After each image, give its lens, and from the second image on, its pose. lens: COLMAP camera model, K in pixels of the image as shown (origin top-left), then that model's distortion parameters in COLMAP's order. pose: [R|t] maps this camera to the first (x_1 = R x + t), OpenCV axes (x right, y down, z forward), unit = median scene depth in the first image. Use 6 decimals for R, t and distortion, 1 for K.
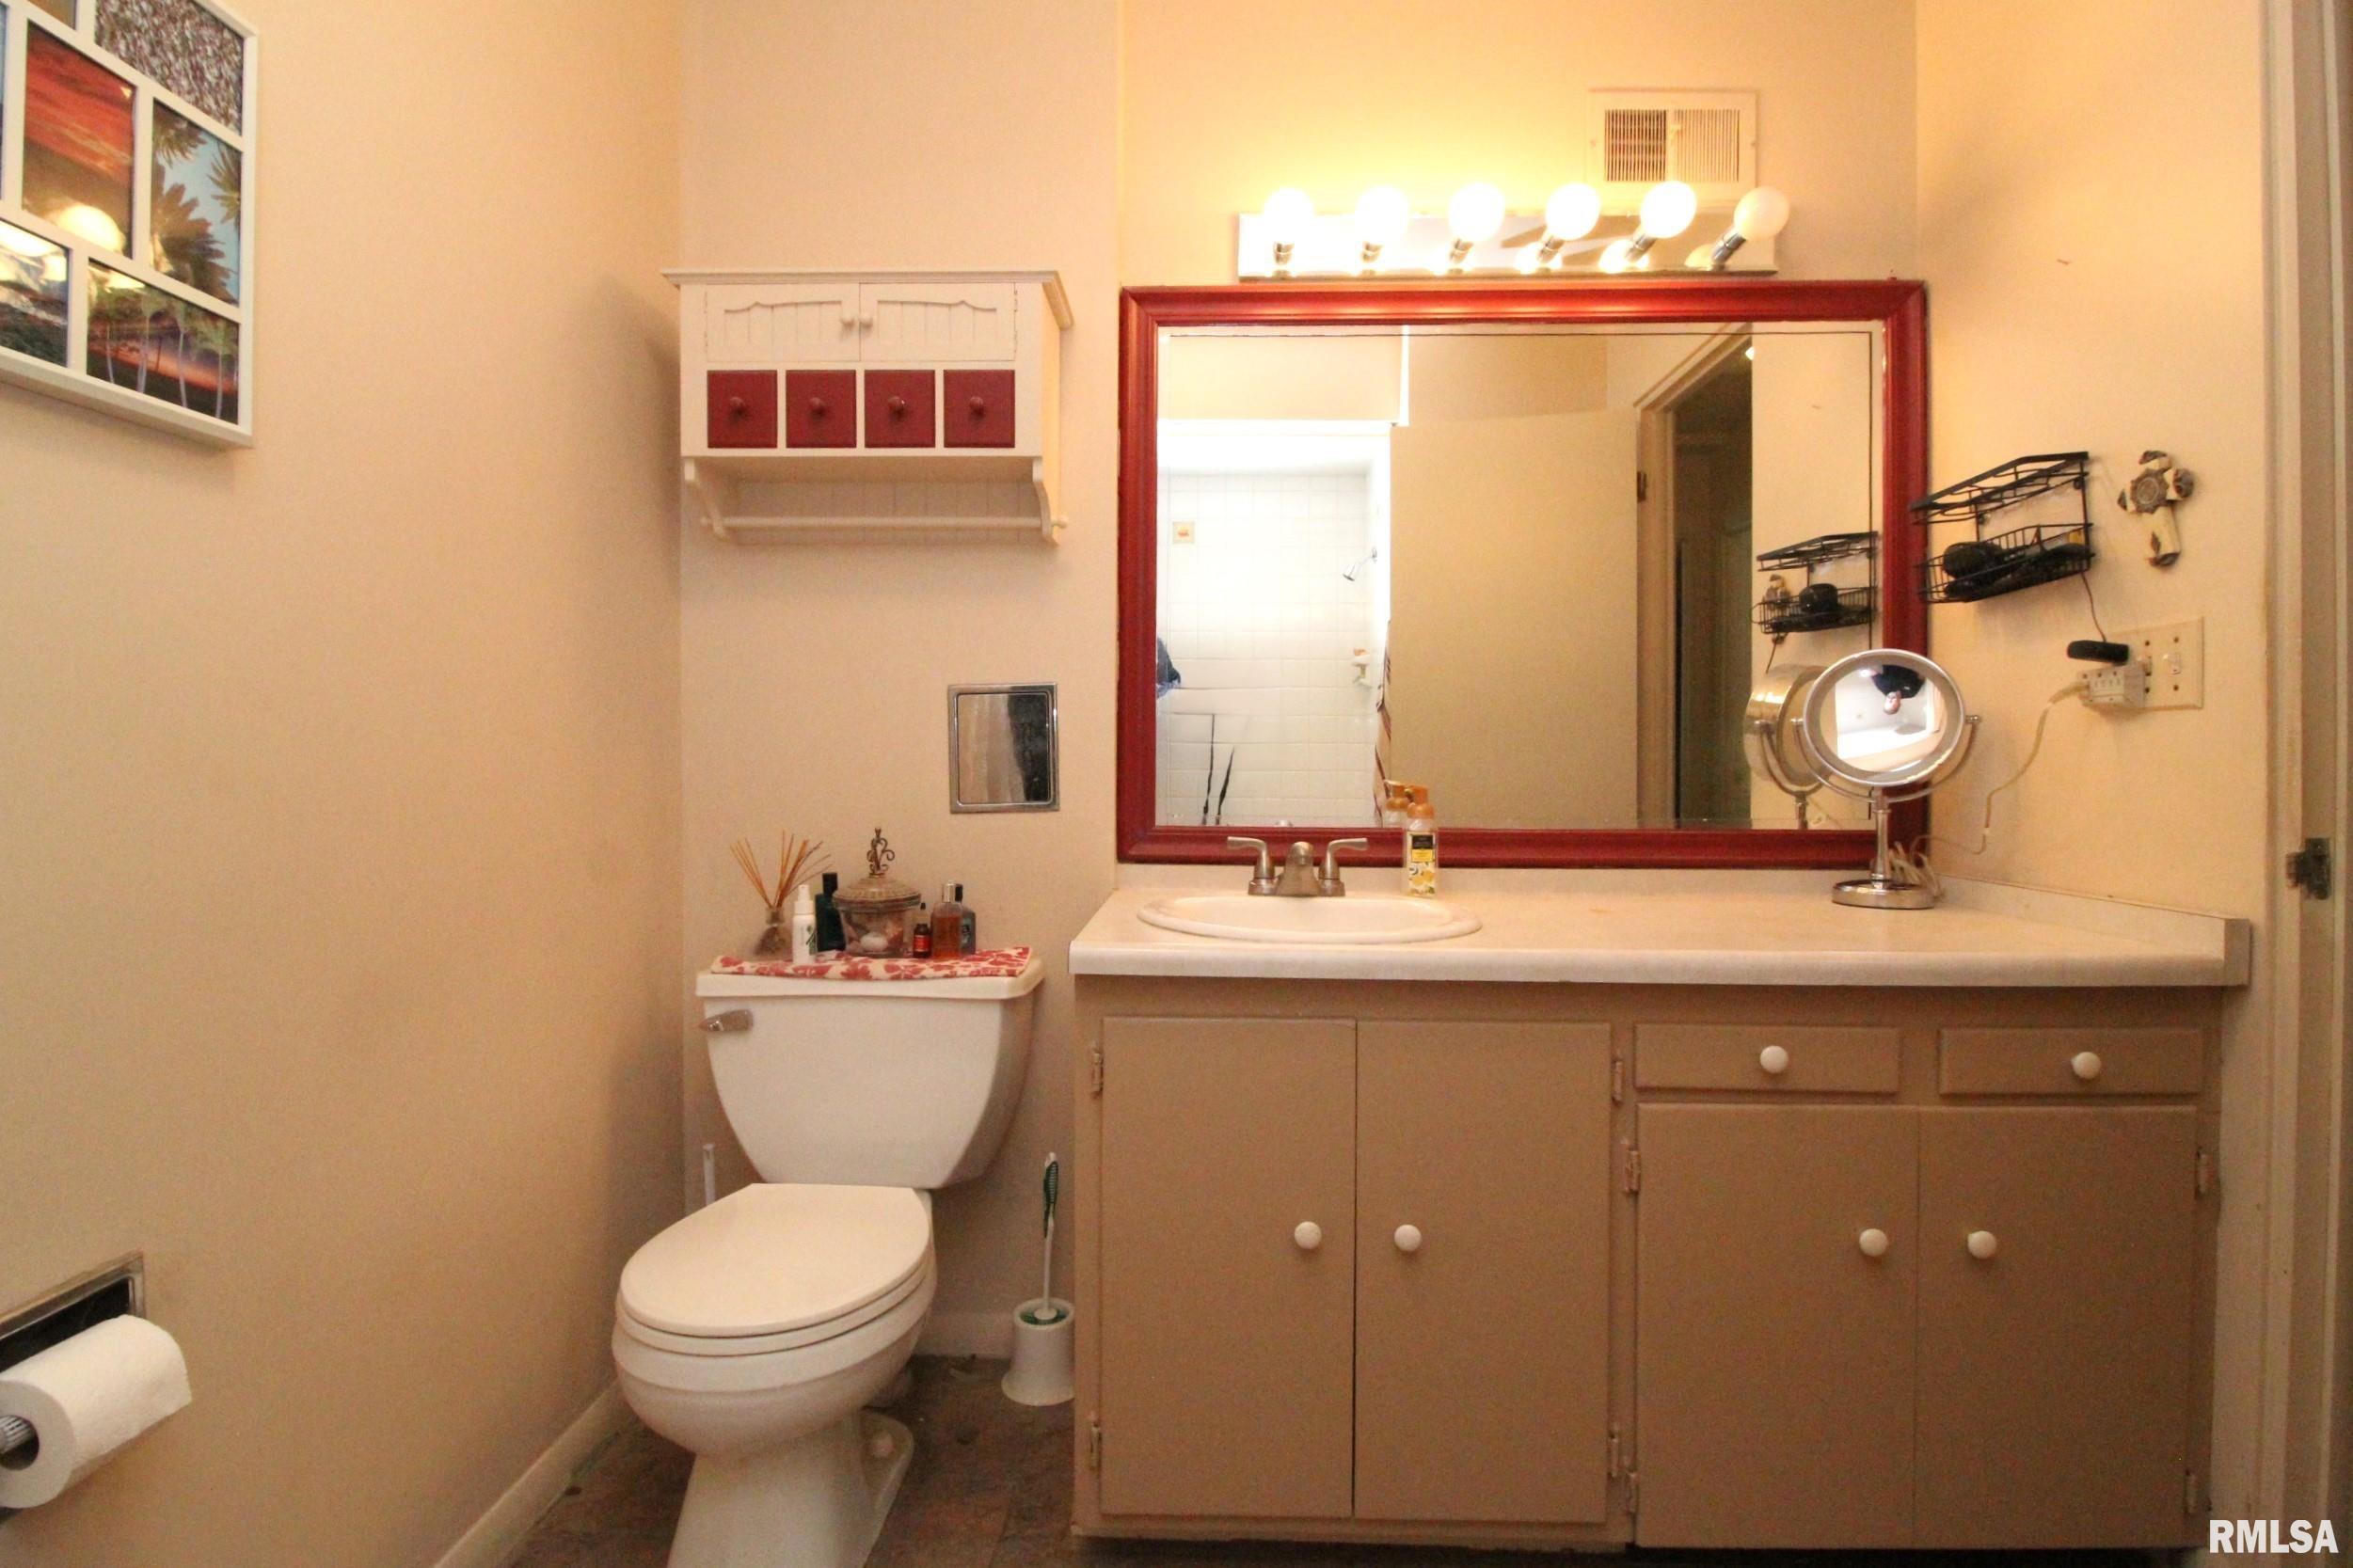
lens RADIAL K [[1134.3, 0, 1193.5], [0, 1134.3, 776.8], [0, 0, 1]] dist [-0.004907, -0.007753]
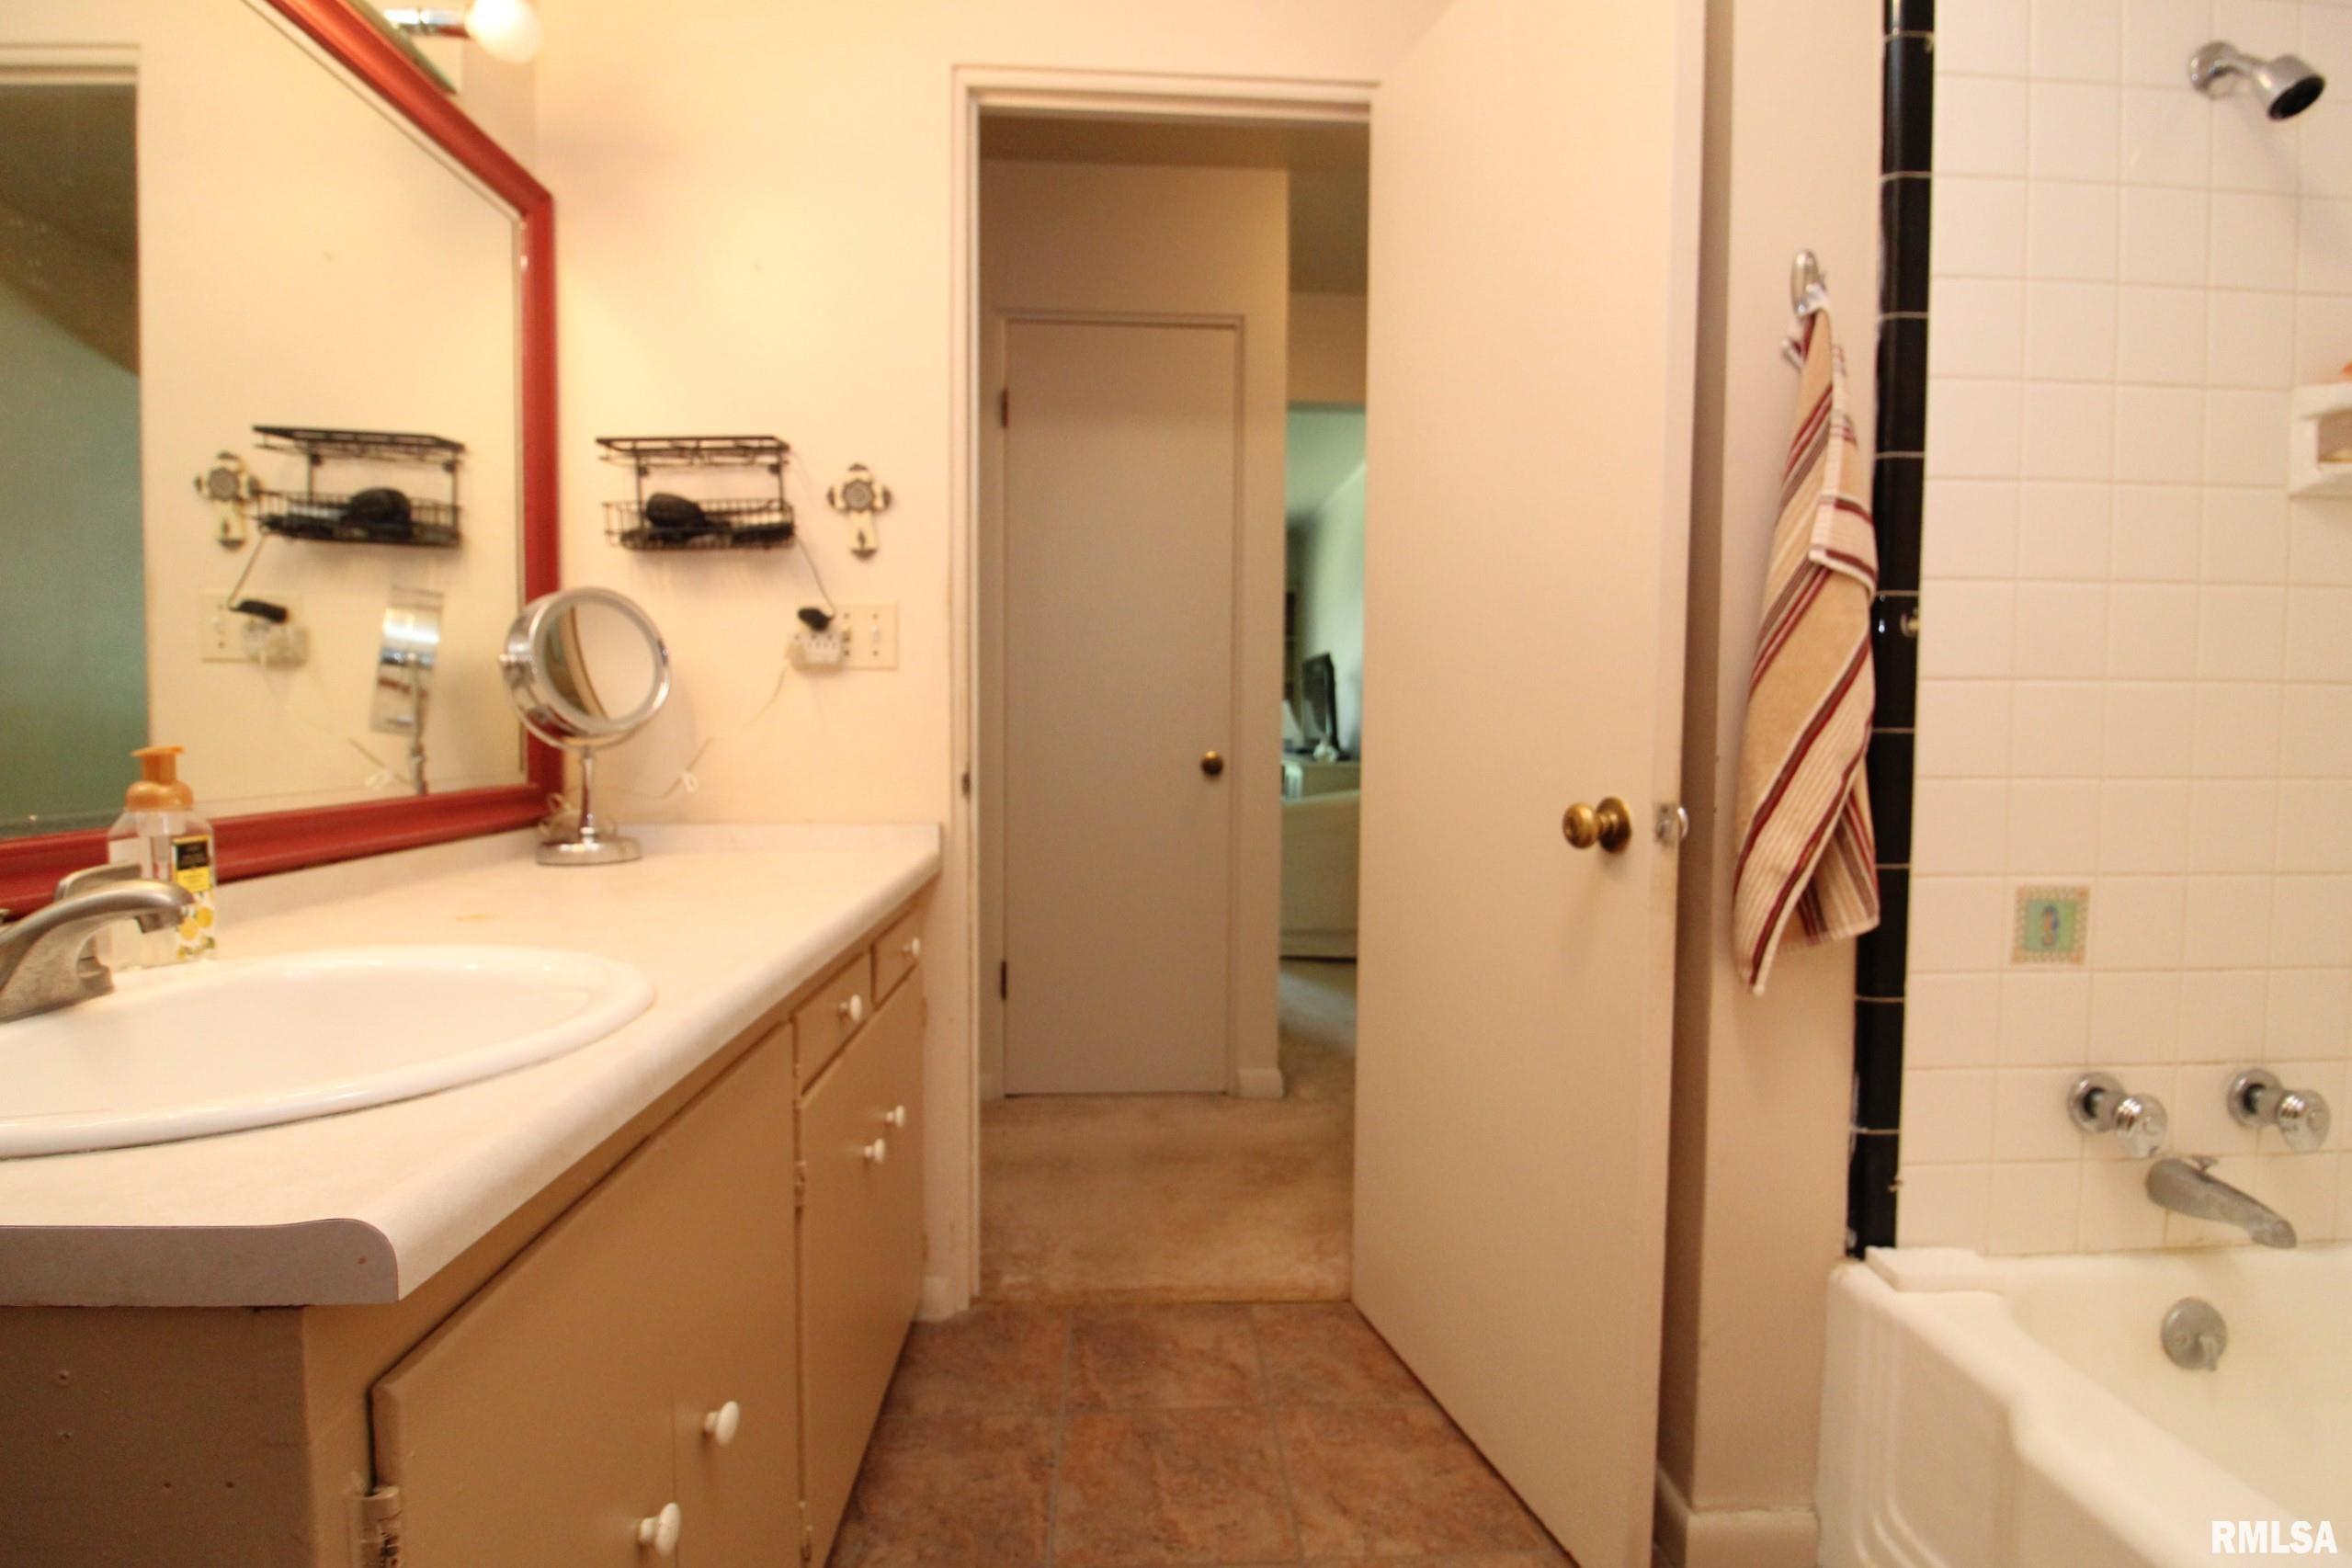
lens RADIAL K [[1133.9, 0, 1179.3], [0, 1133.9, 772.3], [0, 0, 1]] dist [-0.004907, -0.007753]
pose [[-0.094907, -0.048868, 0.994286, -0.467724], [0.010366, 0.998692, 0.050074, -0.003336], [-0.995432, 0.015059, -0.094277, 0.767369]]
